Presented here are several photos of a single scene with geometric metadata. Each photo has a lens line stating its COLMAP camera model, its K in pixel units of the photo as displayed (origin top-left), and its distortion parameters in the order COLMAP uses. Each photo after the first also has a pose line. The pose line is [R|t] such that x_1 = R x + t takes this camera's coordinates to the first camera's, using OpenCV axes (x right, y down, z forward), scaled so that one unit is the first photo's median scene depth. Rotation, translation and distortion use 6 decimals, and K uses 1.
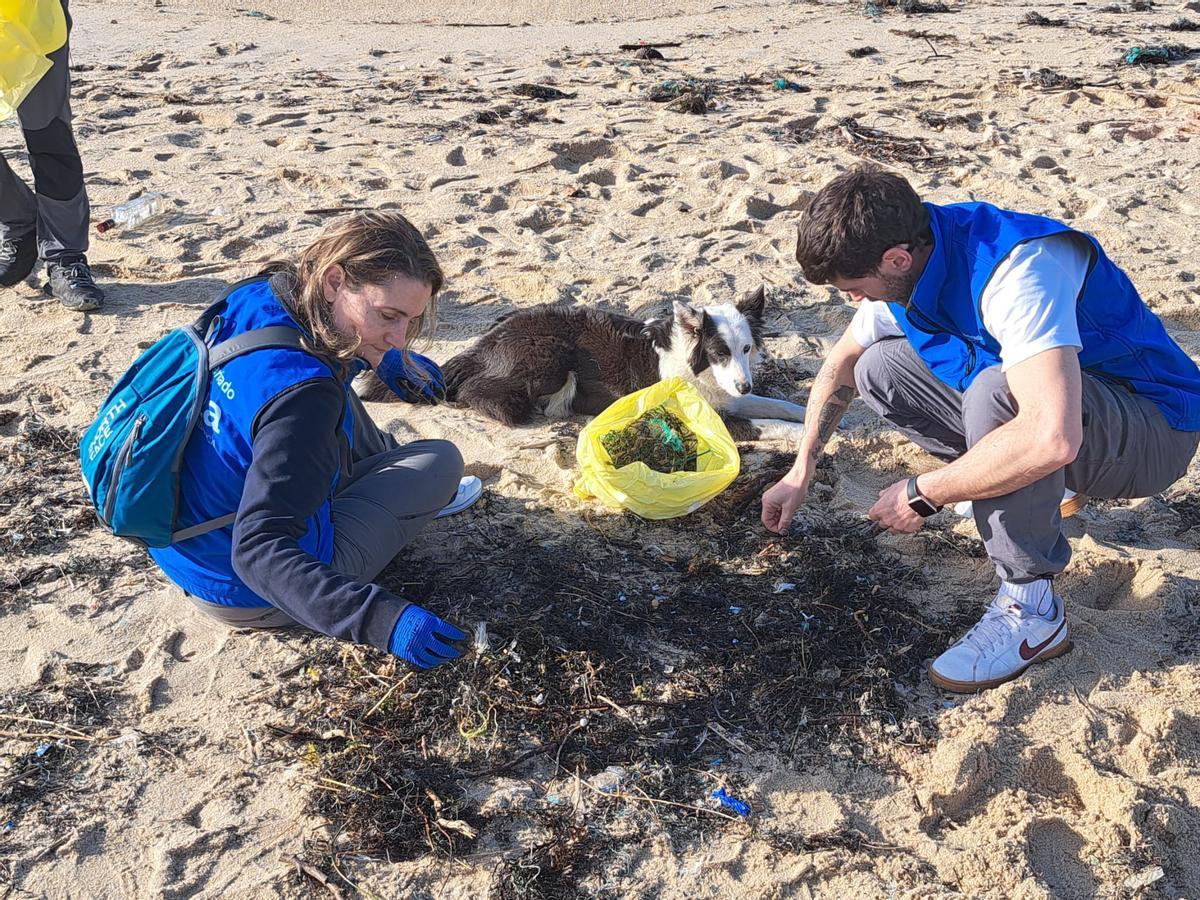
lens RADIAL K [[1413.8, 0, 606.1], [0, 1413.8, 452.7], [0, 0, 1]] dist [0.089921, 0.000000]
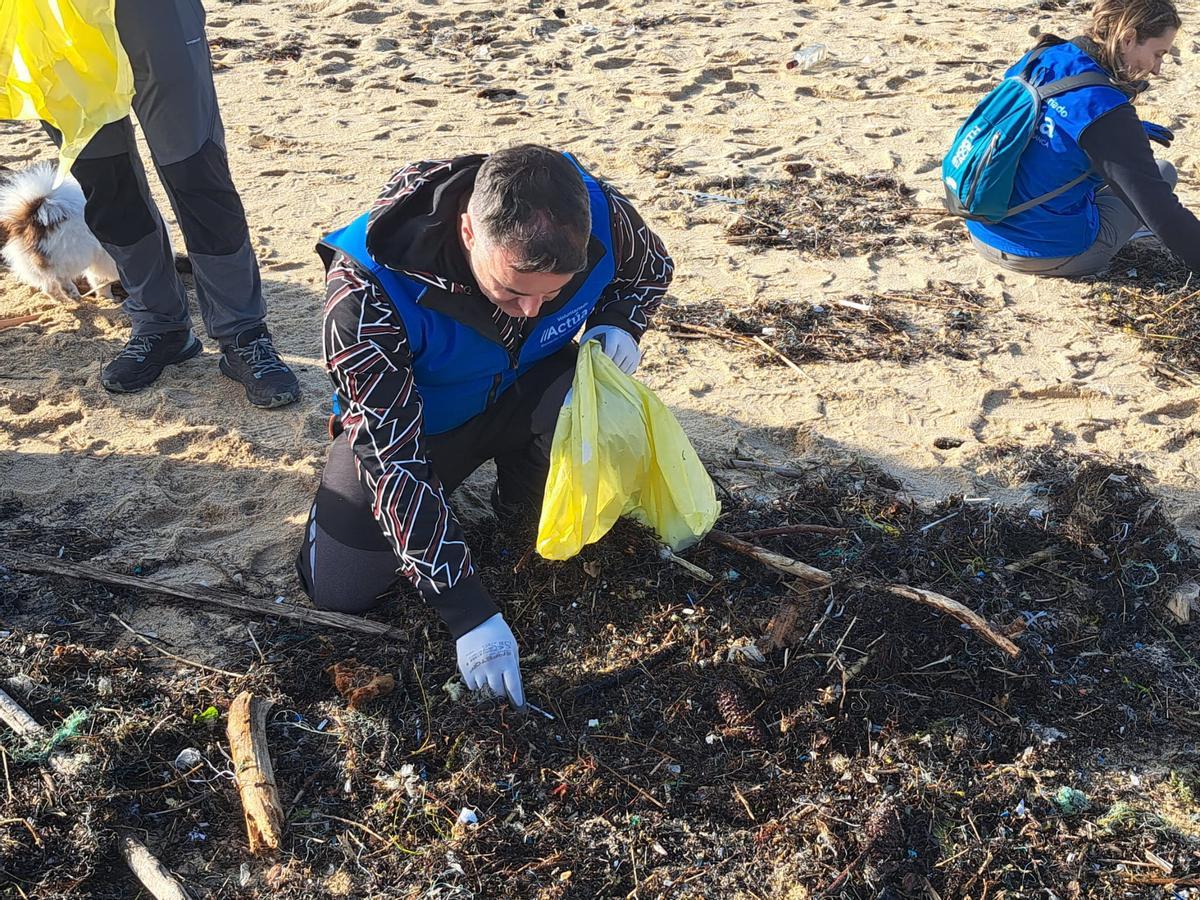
lens RADIAL K [[1413.8, 0, 590.2], [0, 1413.8, 441.0], [0, 0, 1]] dist [0.089921, 0.000000]
pose [[0.974413, 0.110463, -0.195746, -0.405812], [-0.106525, 0.993840, 0.030564, 0.304726], [0.197916, -0.008930, 0.980178, -0.632298]]
